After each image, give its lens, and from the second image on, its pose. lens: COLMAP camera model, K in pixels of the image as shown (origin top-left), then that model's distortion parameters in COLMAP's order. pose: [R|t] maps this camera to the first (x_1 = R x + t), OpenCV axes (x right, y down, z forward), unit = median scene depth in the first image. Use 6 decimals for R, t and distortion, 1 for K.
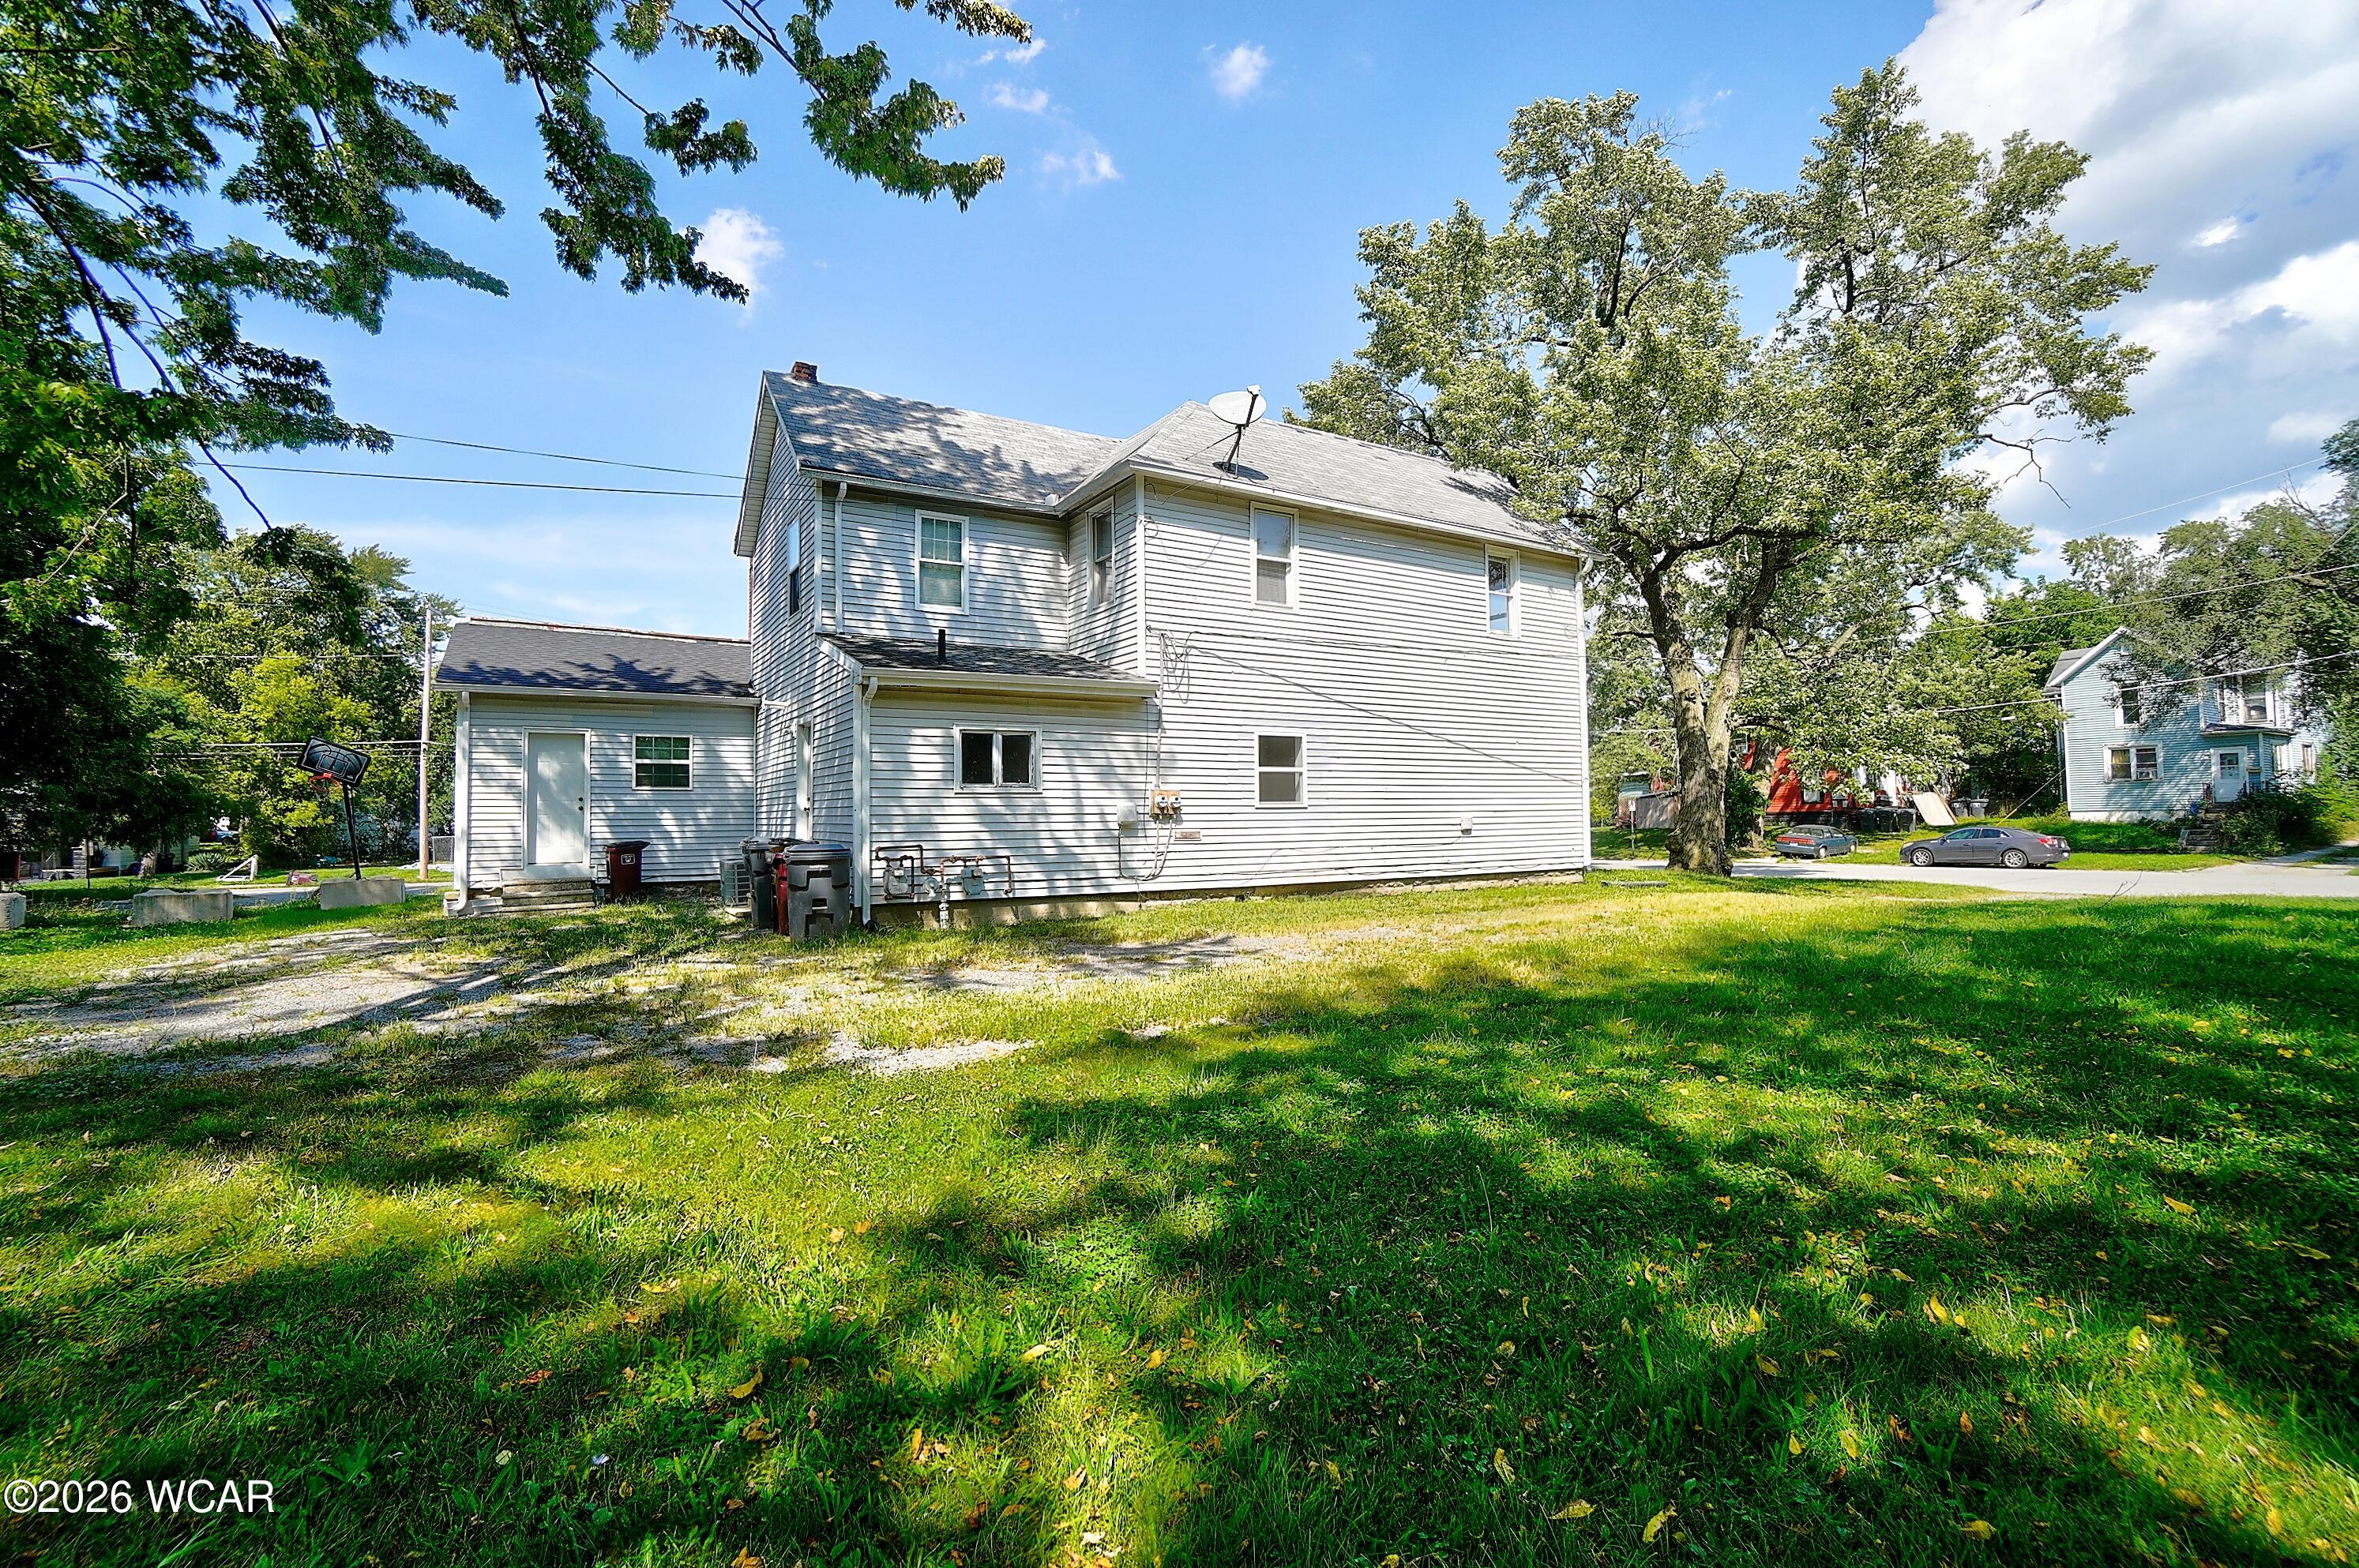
lens RADIAL K [[1063.7, 0, 1179.5], [0, 1063.7, 784.0], [0, 0, 1]] dist [-0.072489, 0.037612]
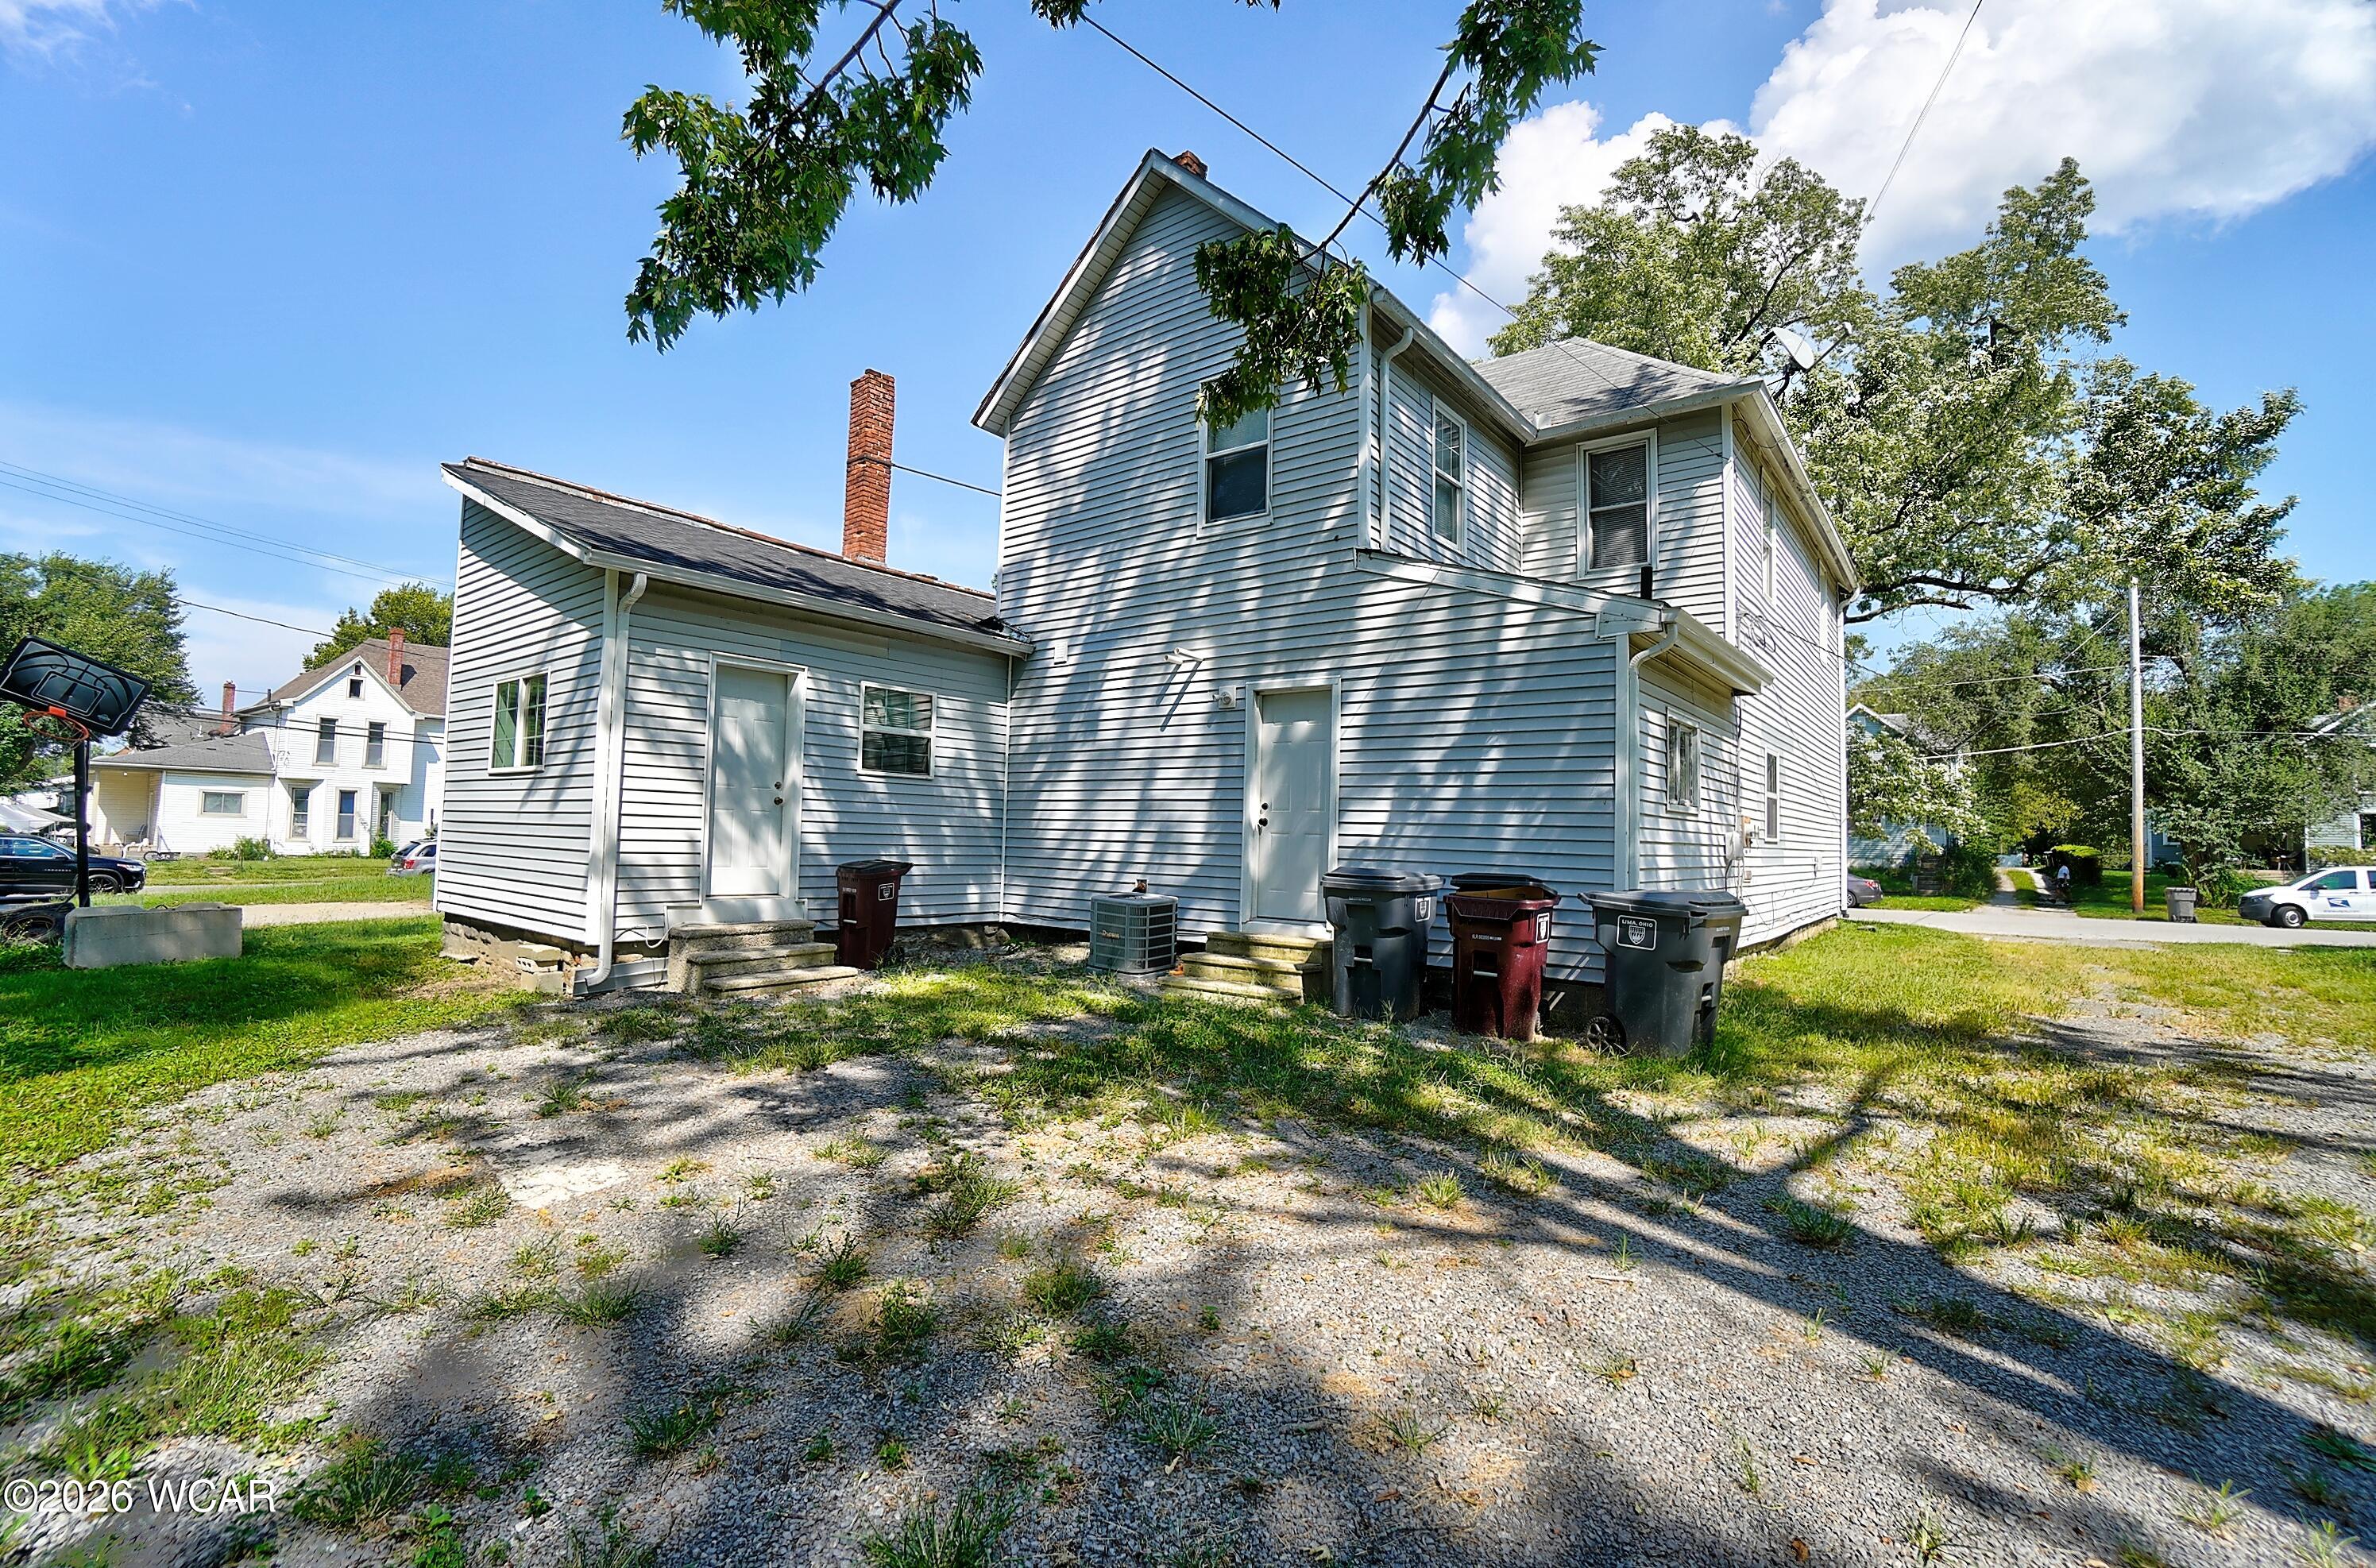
lens RADIAL K [[1057.2, 0, 1219.5], [0, 1057.2, 789.4], [0, 0, 1]] dist [-0.078248, 0.034447]
pose [[0.922927, 0.047832, 0.381993, -0.565945], [-0.038164, 0.998731, -0.032851, 0.025855], [-0.383079, 0.015740, 0.923581, 0.367126]]
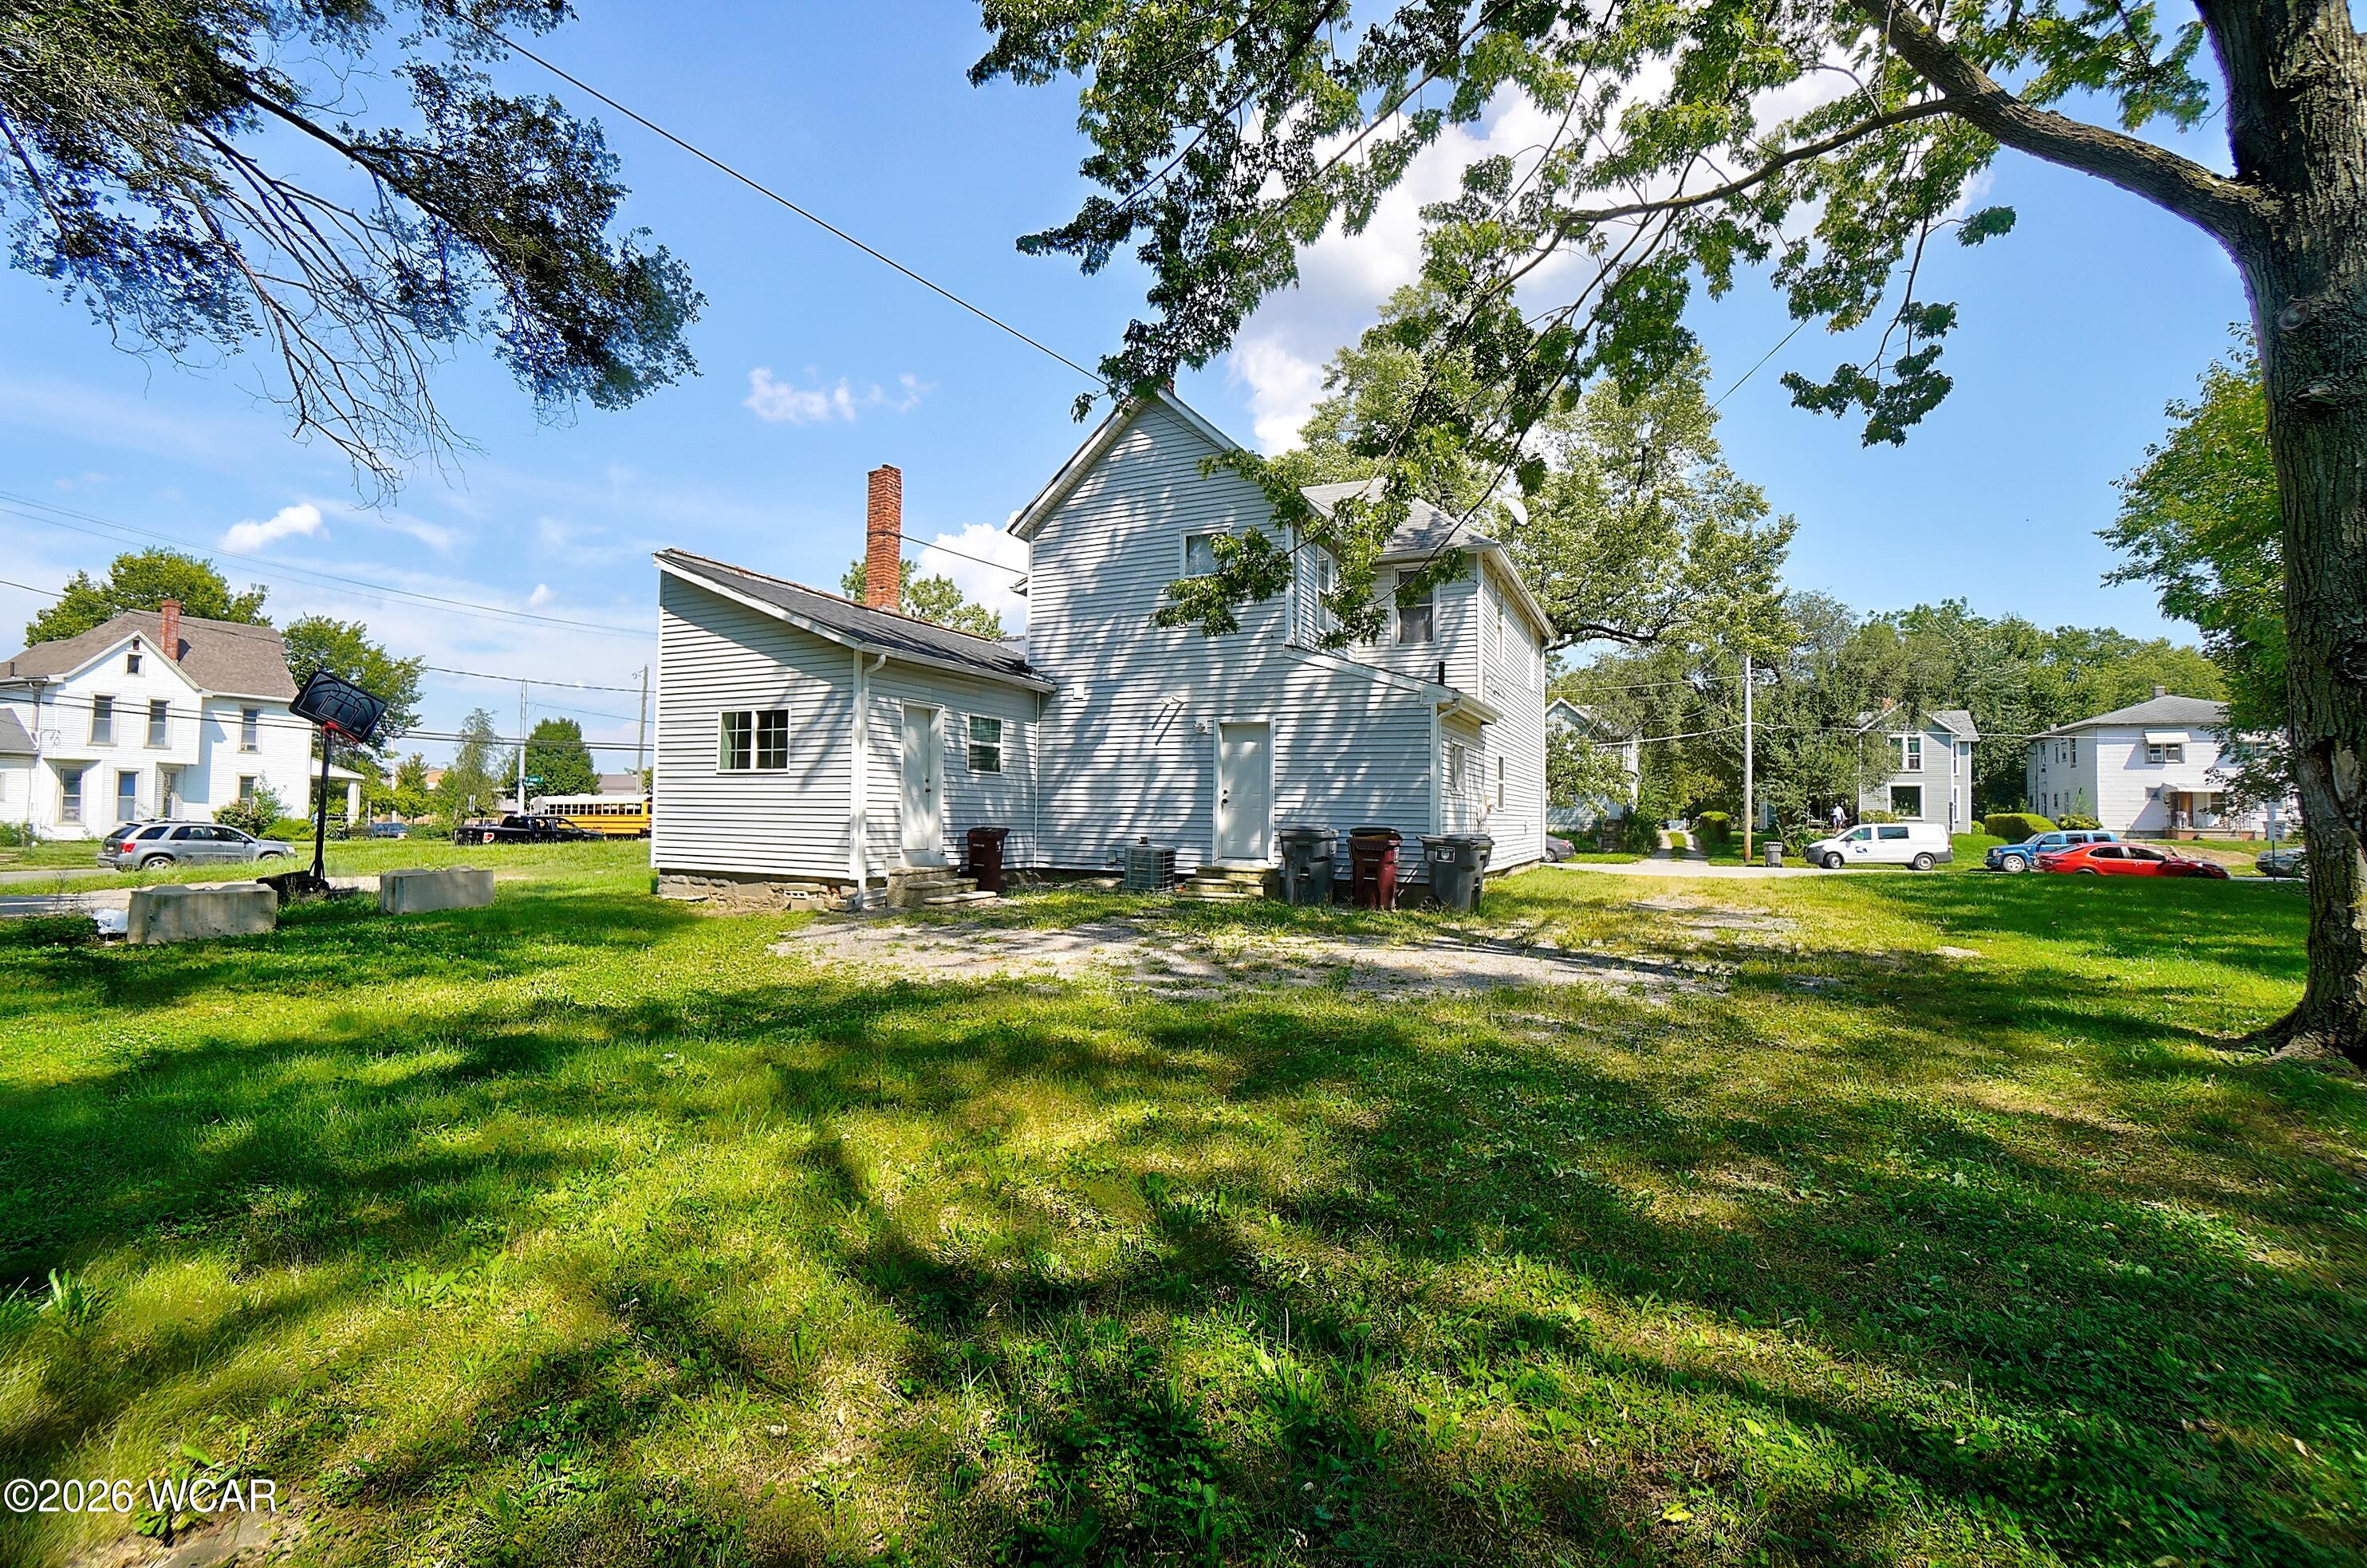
lens RADIAL K [[1053.2, 0, 1214.9], [0, 1053.2, 789.4], [0, 0, 1]] dist [-0.078248, 0.034447]
pose [[0.809416, 0.033468, 0.586282, -0.907827], [-0.030439, 0.999424, -0.015028, 0.027880], [-0.586447, -0.005682, 0.809968, 0.103169]]
